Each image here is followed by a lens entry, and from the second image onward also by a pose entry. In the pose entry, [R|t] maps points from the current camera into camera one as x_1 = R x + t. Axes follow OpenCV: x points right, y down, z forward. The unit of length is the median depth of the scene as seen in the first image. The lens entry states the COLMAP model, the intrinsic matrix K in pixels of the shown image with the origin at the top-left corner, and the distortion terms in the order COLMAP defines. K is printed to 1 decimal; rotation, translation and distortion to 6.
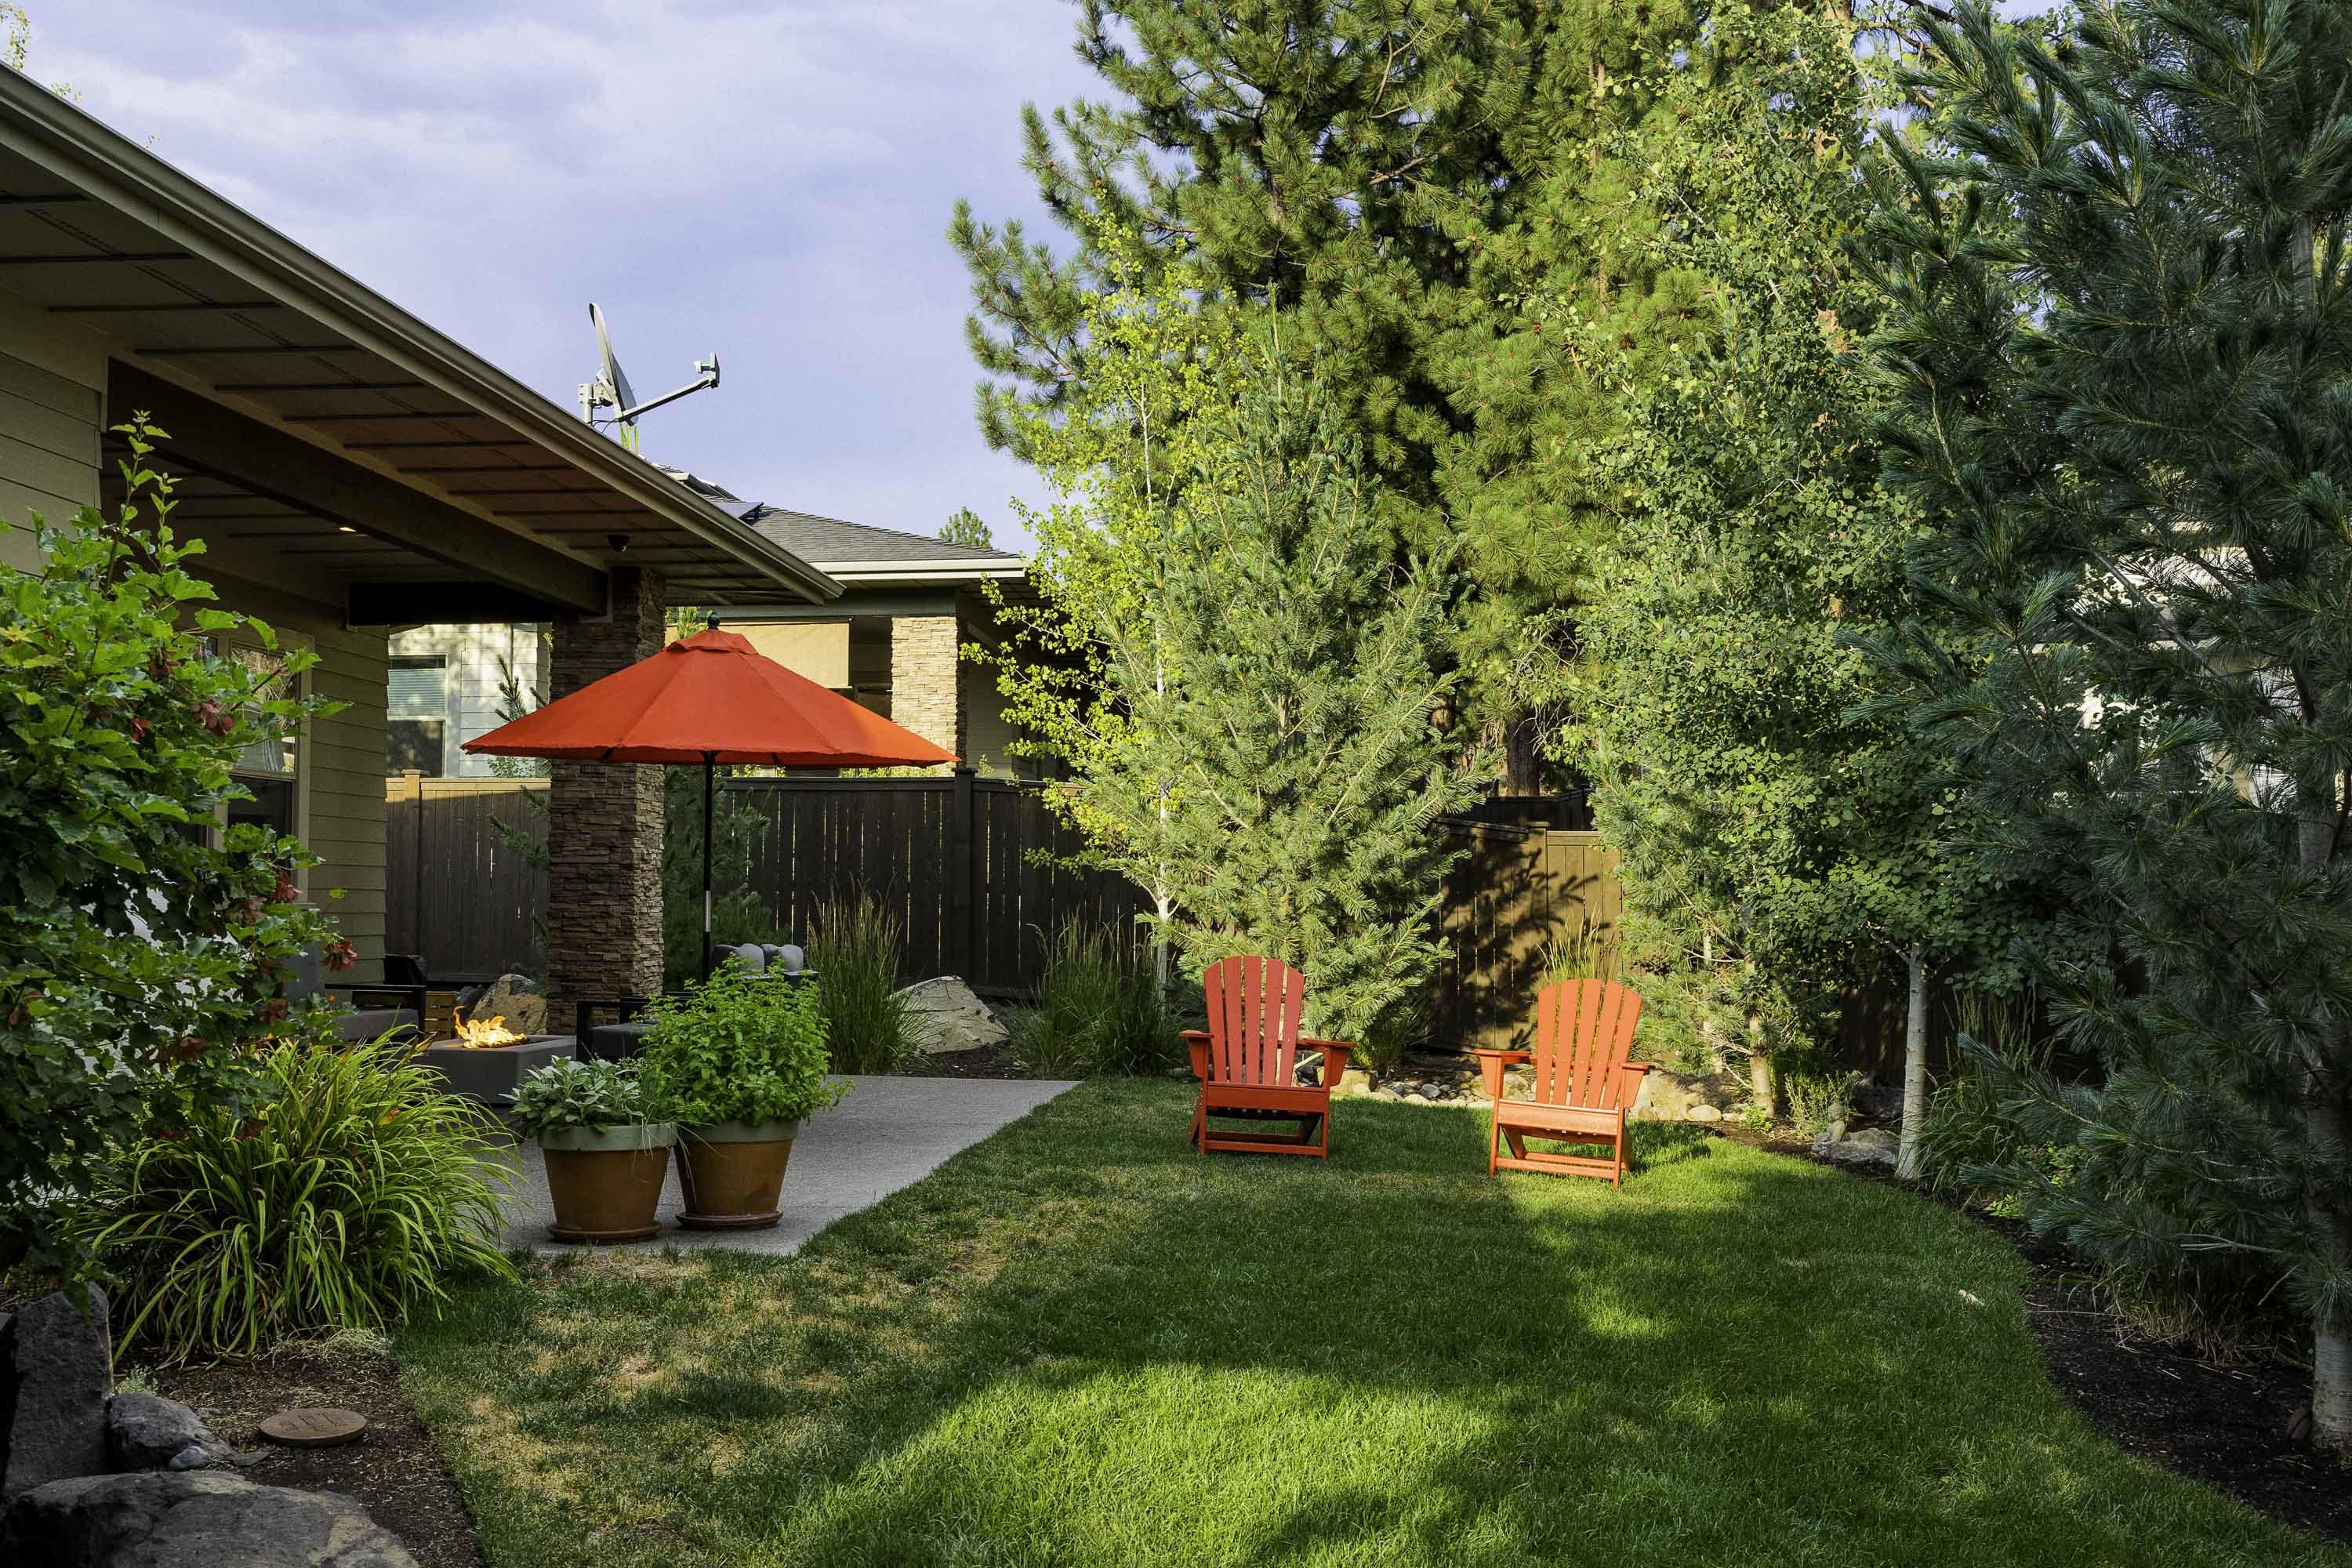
lens RADIAL K [[2254.1, 0, 1176.0], [0, 2254.1, 784.0], [0, 0, 1]] dist [-0.047914, 0.003973]
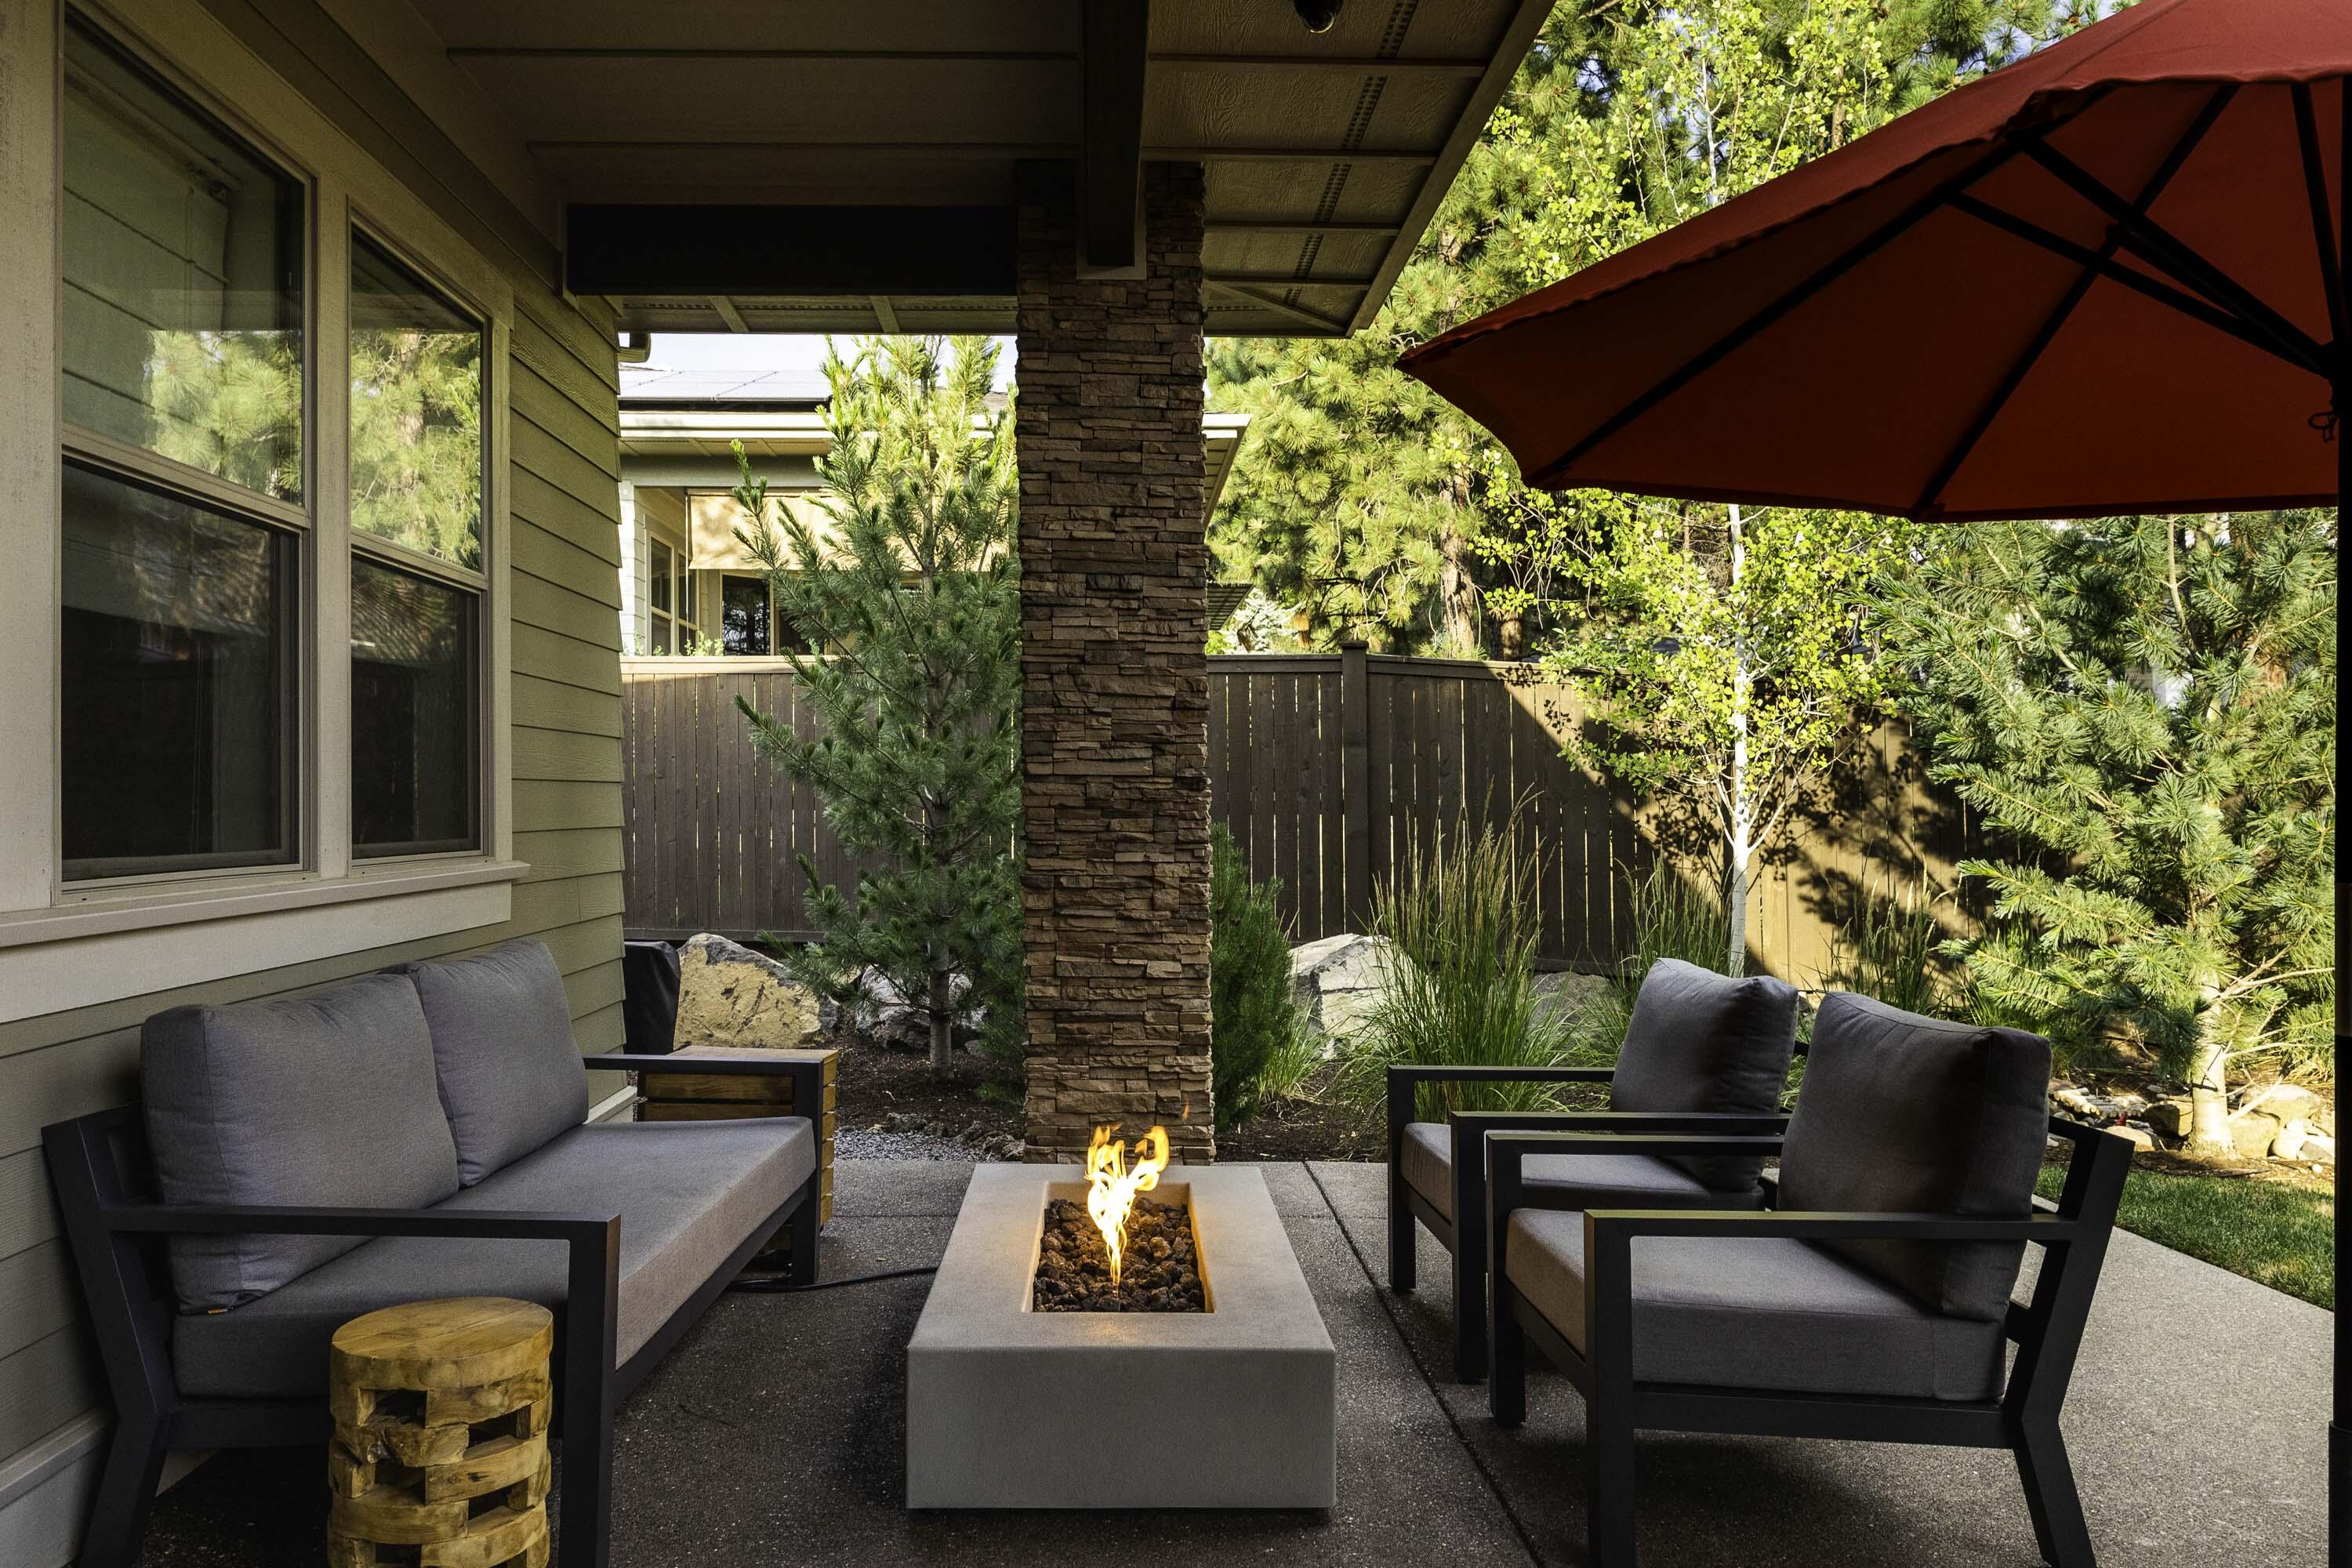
lens RADIAL K [[1632.2, 0, 1111.1], [0, 1632.2, 775.8], [0, 0, 1]] dist [0.008061, 0.006317]
pose [[0.995629, -0.002201, 0.093368, -0.231458], [-0.001151, 0.999357, 0.035832, 0.017777], [-0.093387, -0.035783, 0.994987, 0.511467]]
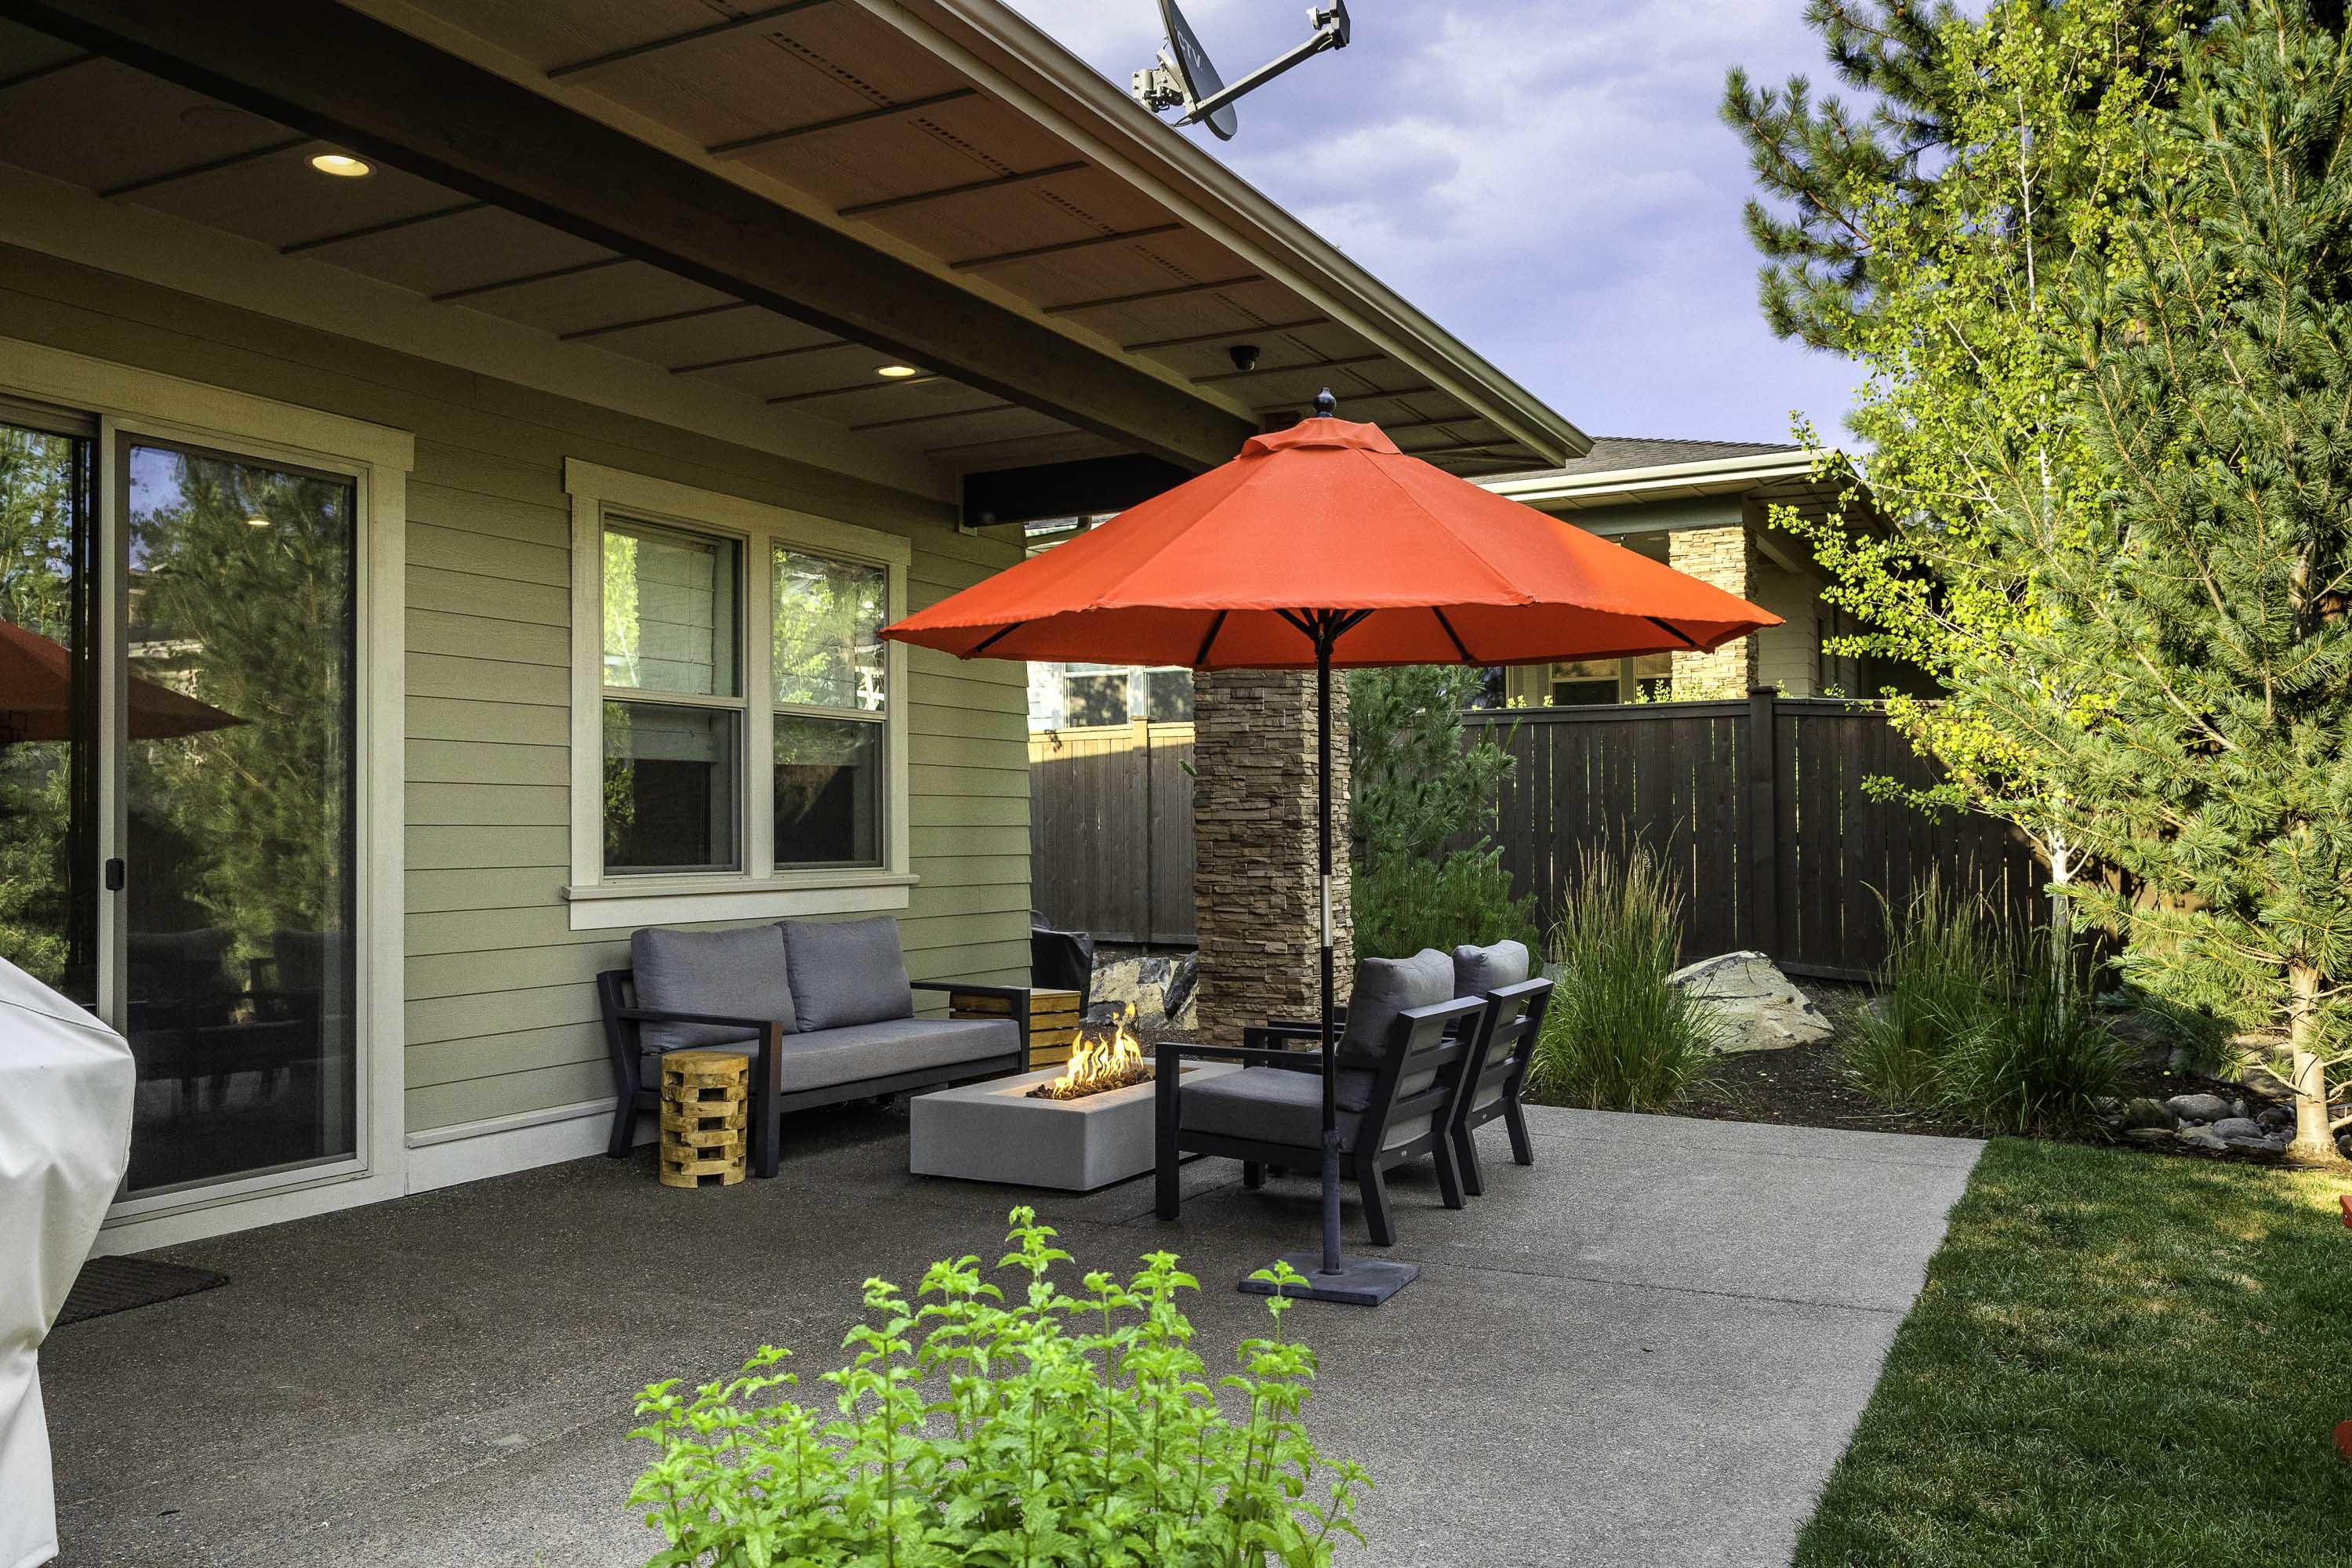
lens RADIAL K [[1807.8, 0, 1176.0], [0, 1807.8, 784.0], [0, 0, 1]] dist [-0.008361, 0.002775]
pose [[0.921335, -0.020353, -0.388235, -0.039963], [0.030106, 0.999365, 0.019053, 0.008938], [0.387601, -0.029242, 0.921363, 0.348975]]
